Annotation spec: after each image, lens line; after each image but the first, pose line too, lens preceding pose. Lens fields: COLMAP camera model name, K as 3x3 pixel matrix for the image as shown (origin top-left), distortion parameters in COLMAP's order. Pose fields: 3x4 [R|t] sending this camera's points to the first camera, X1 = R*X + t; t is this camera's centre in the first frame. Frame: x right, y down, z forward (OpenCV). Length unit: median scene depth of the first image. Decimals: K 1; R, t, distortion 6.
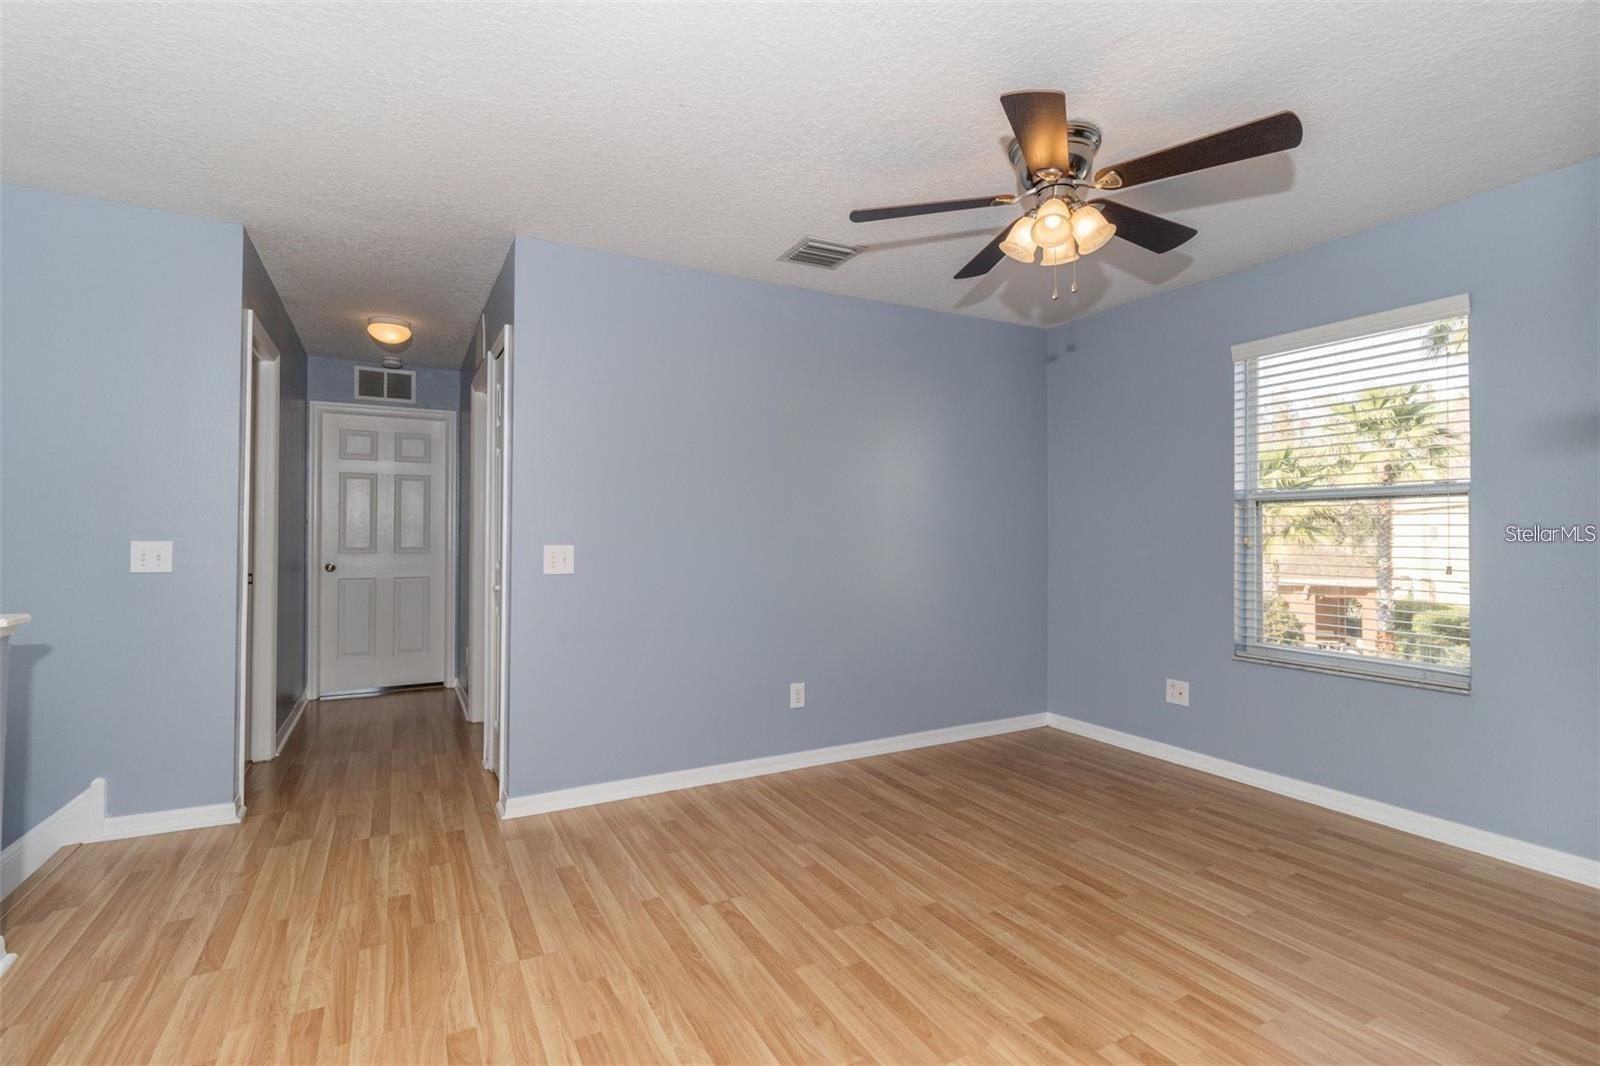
lens RADIAL K [[741.9, 0, 808.7], [0, 741.9, 531.6], [0, 0, 1]] dist [0.000092, 0.000321]
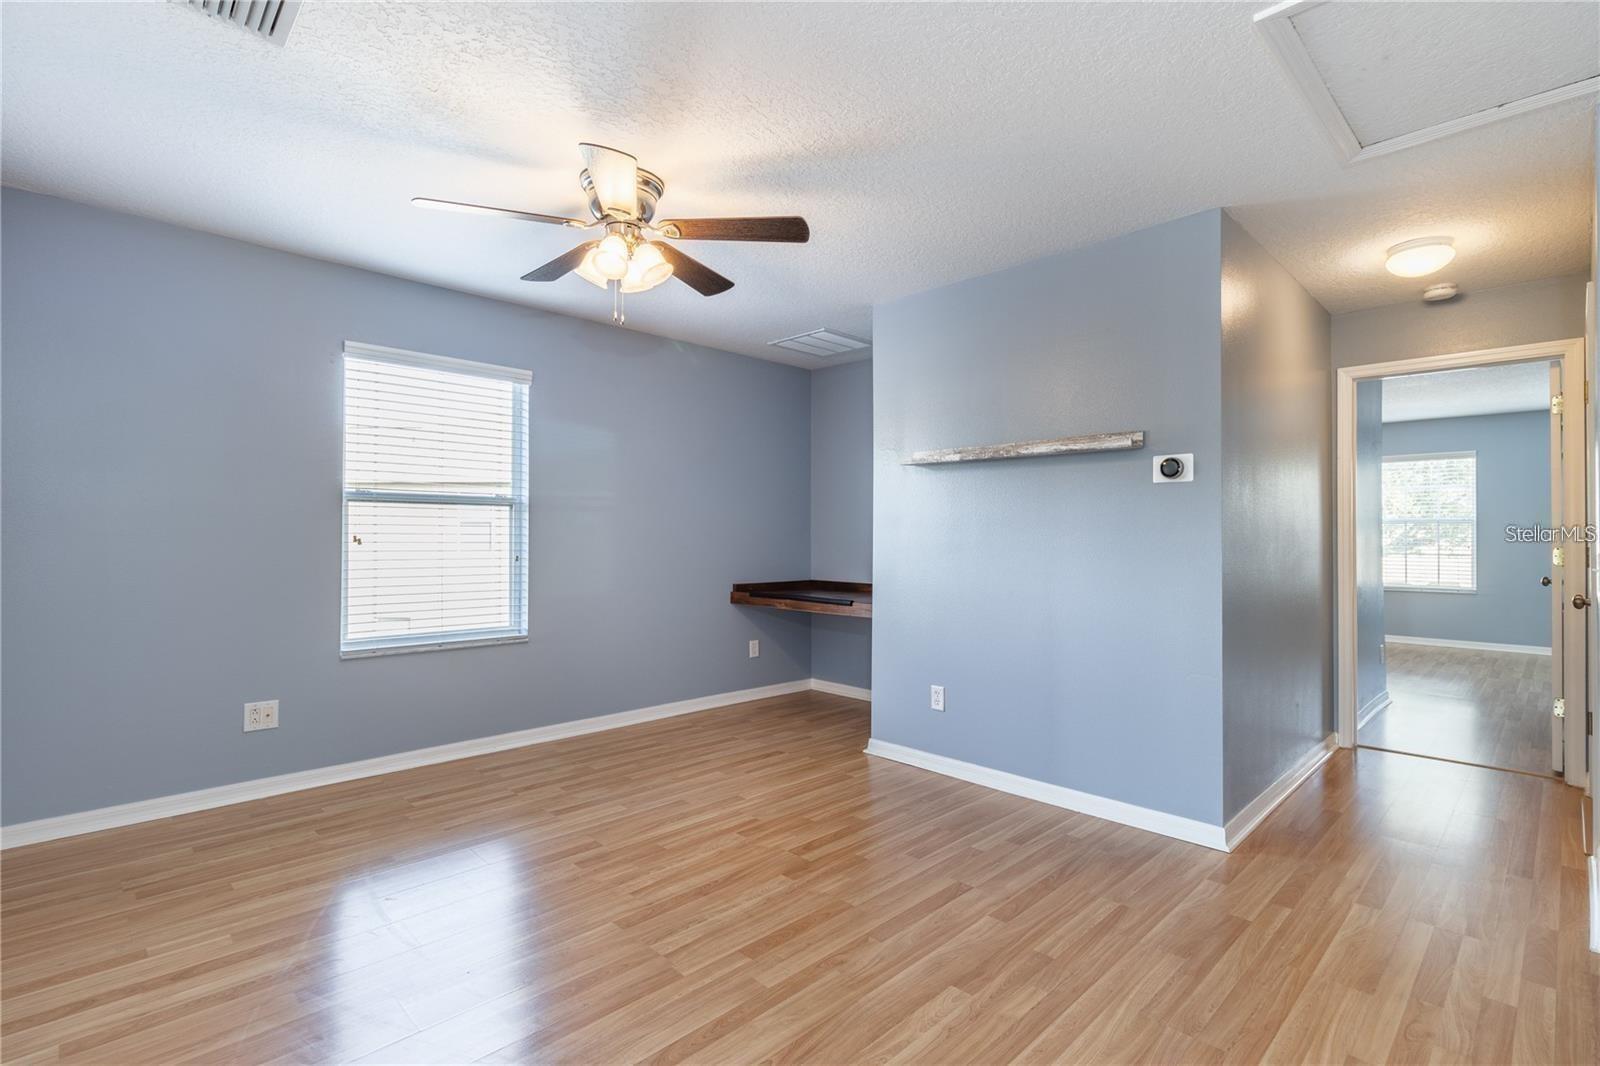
lens RADIAL K [[741.9, 0, 808.7], [0, 741.9, 531.6], [0, 0, 1]] dist [0.000092, 0.000321]
pose [[-0.273448, 0.001845, 0.961885, -0.751564], [-0.011752, 0.999917, -0.005259, 0.005948], [-0.961815, -0.012742, -0.273404, 0.960805]]
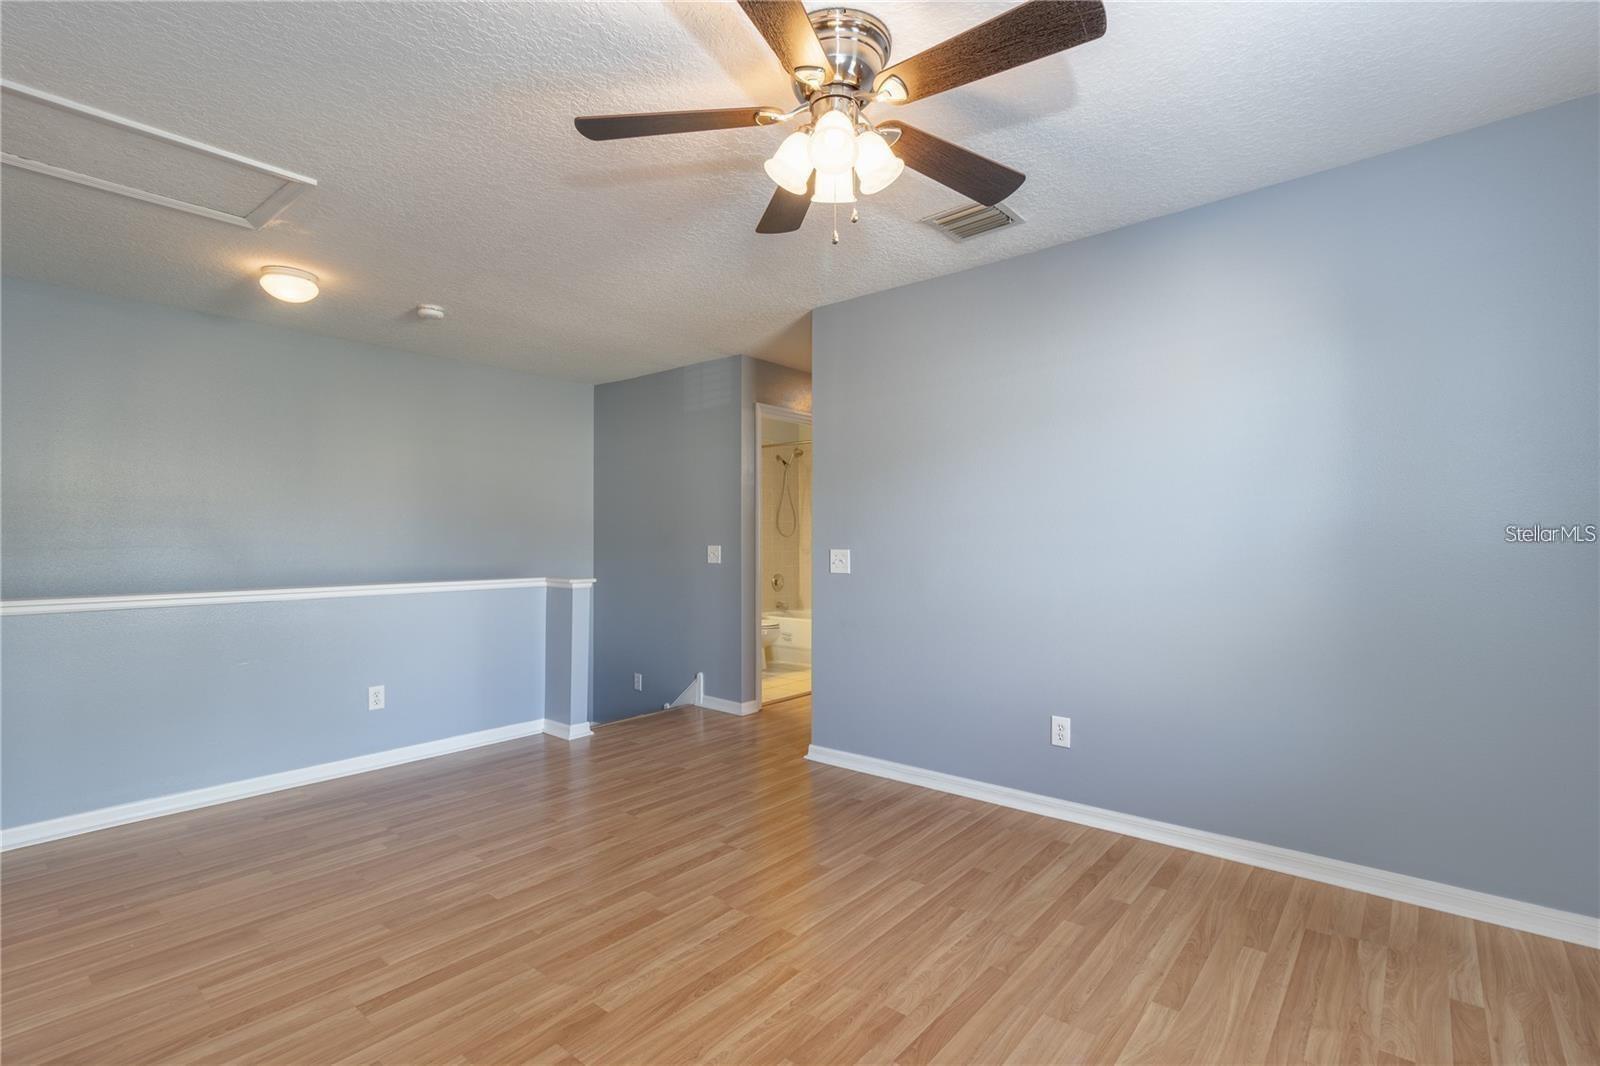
lens RADIAL K [[741.9, 0, 808.7], [0, 741.9, 531.6], [0, 0, 1]] dist [0.000092, 0.000321]
pose [[0.362693, -0.014958, -0.931789, 0.989966], [0.009361, 0.999879, -0.012408, 0.002337], [0.931862, -0.004222, 0.362789, 0.635926]]
